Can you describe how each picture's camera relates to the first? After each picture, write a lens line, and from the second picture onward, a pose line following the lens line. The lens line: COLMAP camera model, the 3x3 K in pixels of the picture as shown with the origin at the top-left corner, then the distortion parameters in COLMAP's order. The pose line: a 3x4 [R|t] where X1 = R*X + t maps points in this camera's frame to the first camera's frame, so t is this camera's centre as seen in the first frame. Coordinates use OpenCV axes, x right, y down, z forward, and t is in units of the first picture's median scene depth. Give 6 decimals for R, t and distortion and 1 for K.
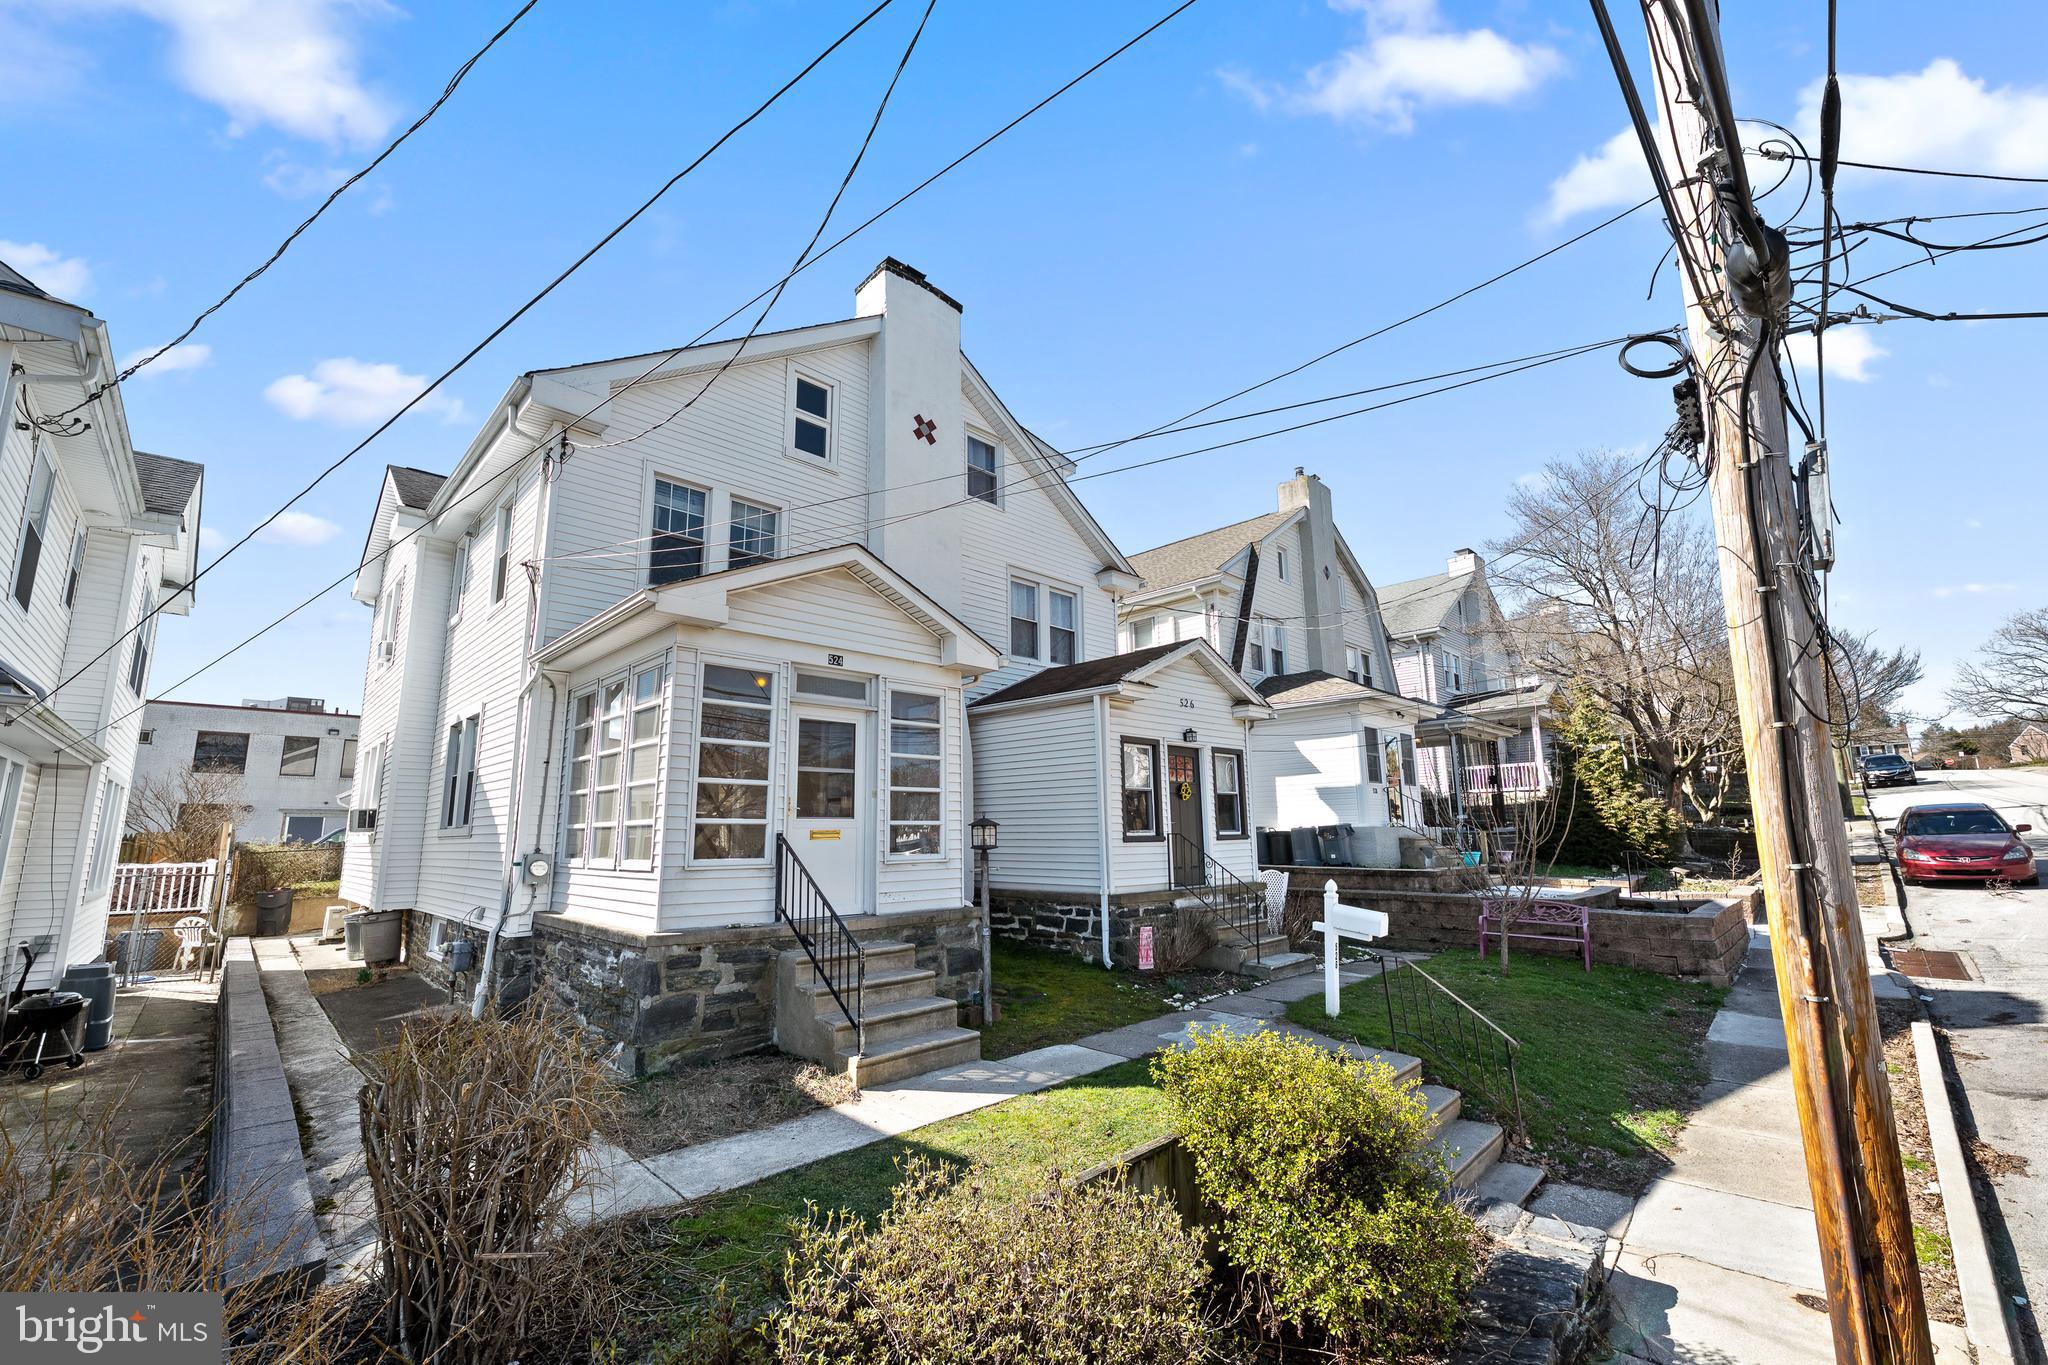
lens RADIAL K [[820.0, 0, 1020.6], [0, 820.0, 691.0], [0, 0, 1]] dist [-0.002518, 0.000049]
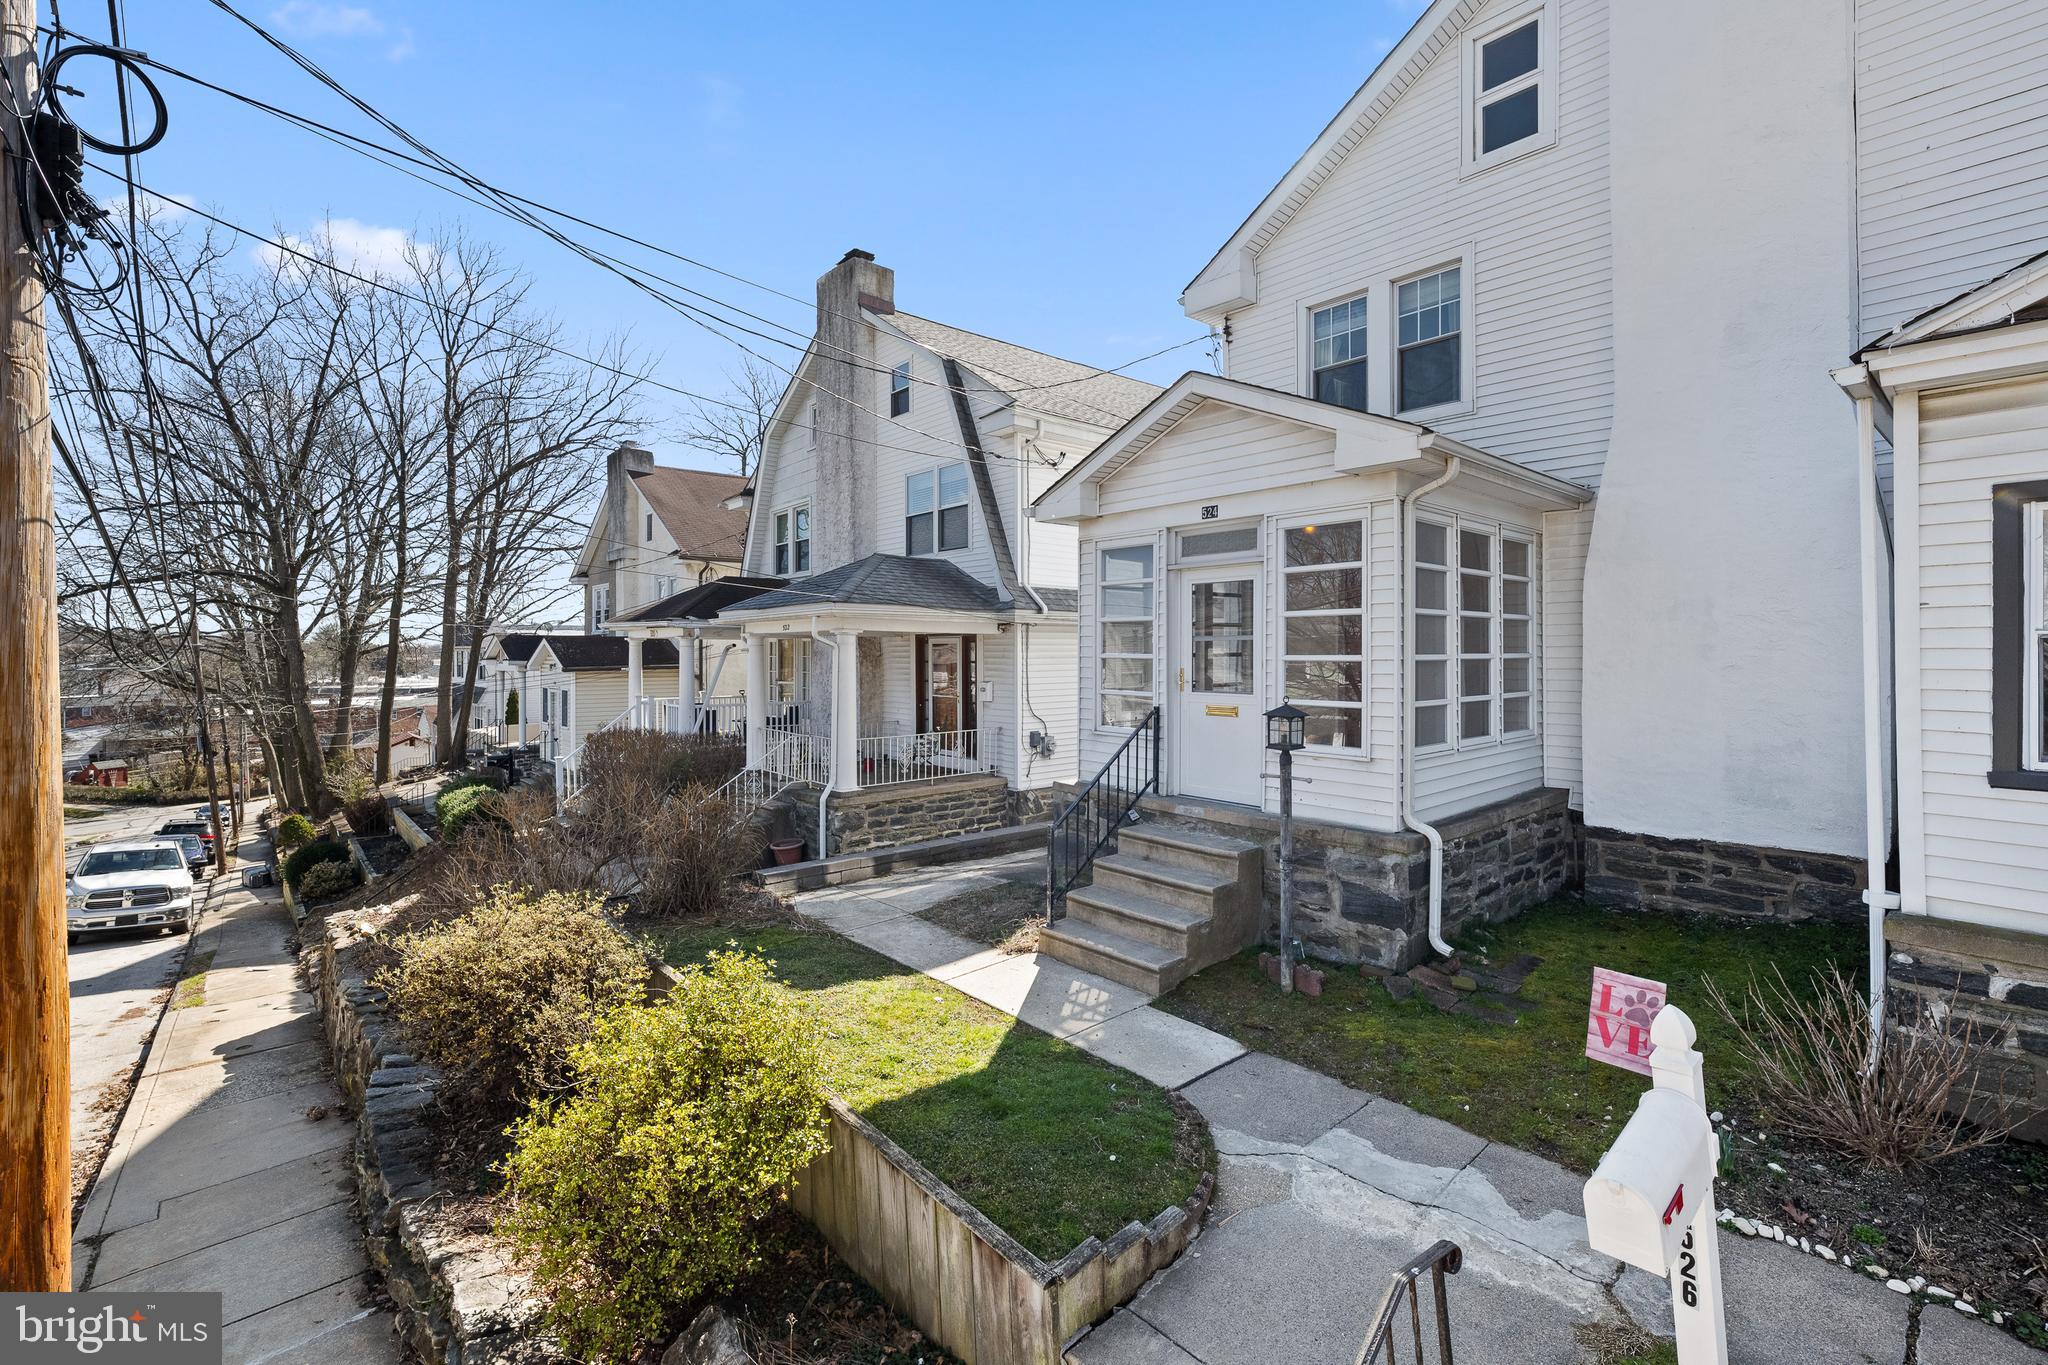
lens RADIAL K [[887.5, 0, 1028.3], [0, 887.5, 643.0], [0, 0, 1]] dist [-0.002178, -0.000108]
pose [[-0.044161, 0.008847, -0.998985, 0.644843], [0.176800, 0.984246, 0.000901, 0.056819], [0.983256, -0.176581, -0.045030, 0.746027]]
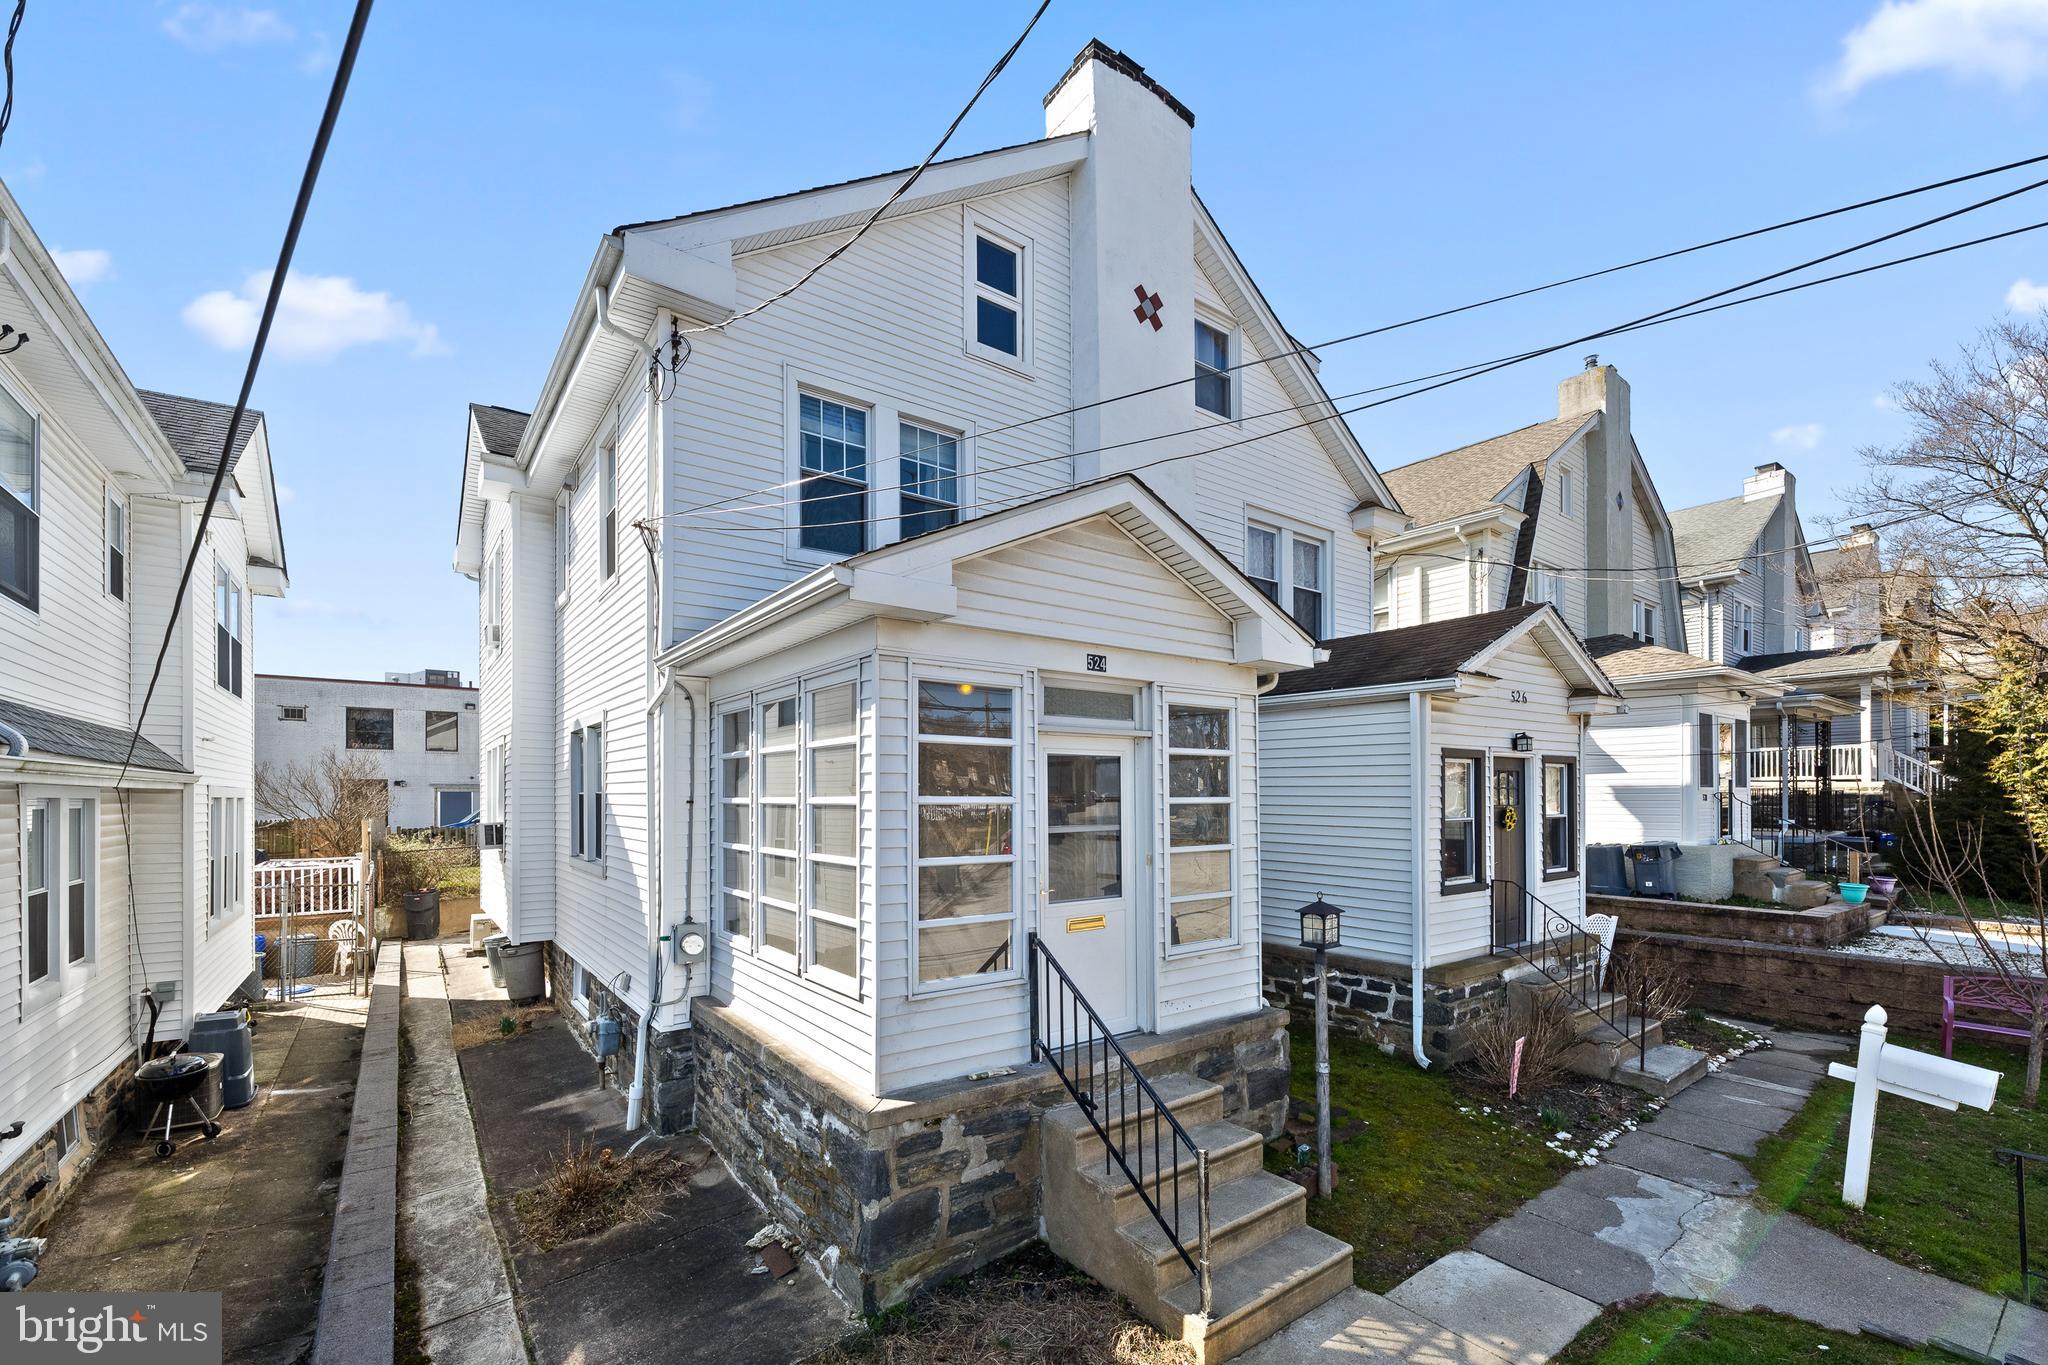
lens RADIAL K [[855.9, 0, 1027.5], [0, 855.9, 795.2], [0, 0, 1]] dist [-0.002690, -0.000487]
pose [[0.991503, 0.008863, -0.129782, -0.170992], [0.013418, 0.985387, 0.169803, -0.045057], [0.129391, -0.170102, 0.976895, 0.277152]]
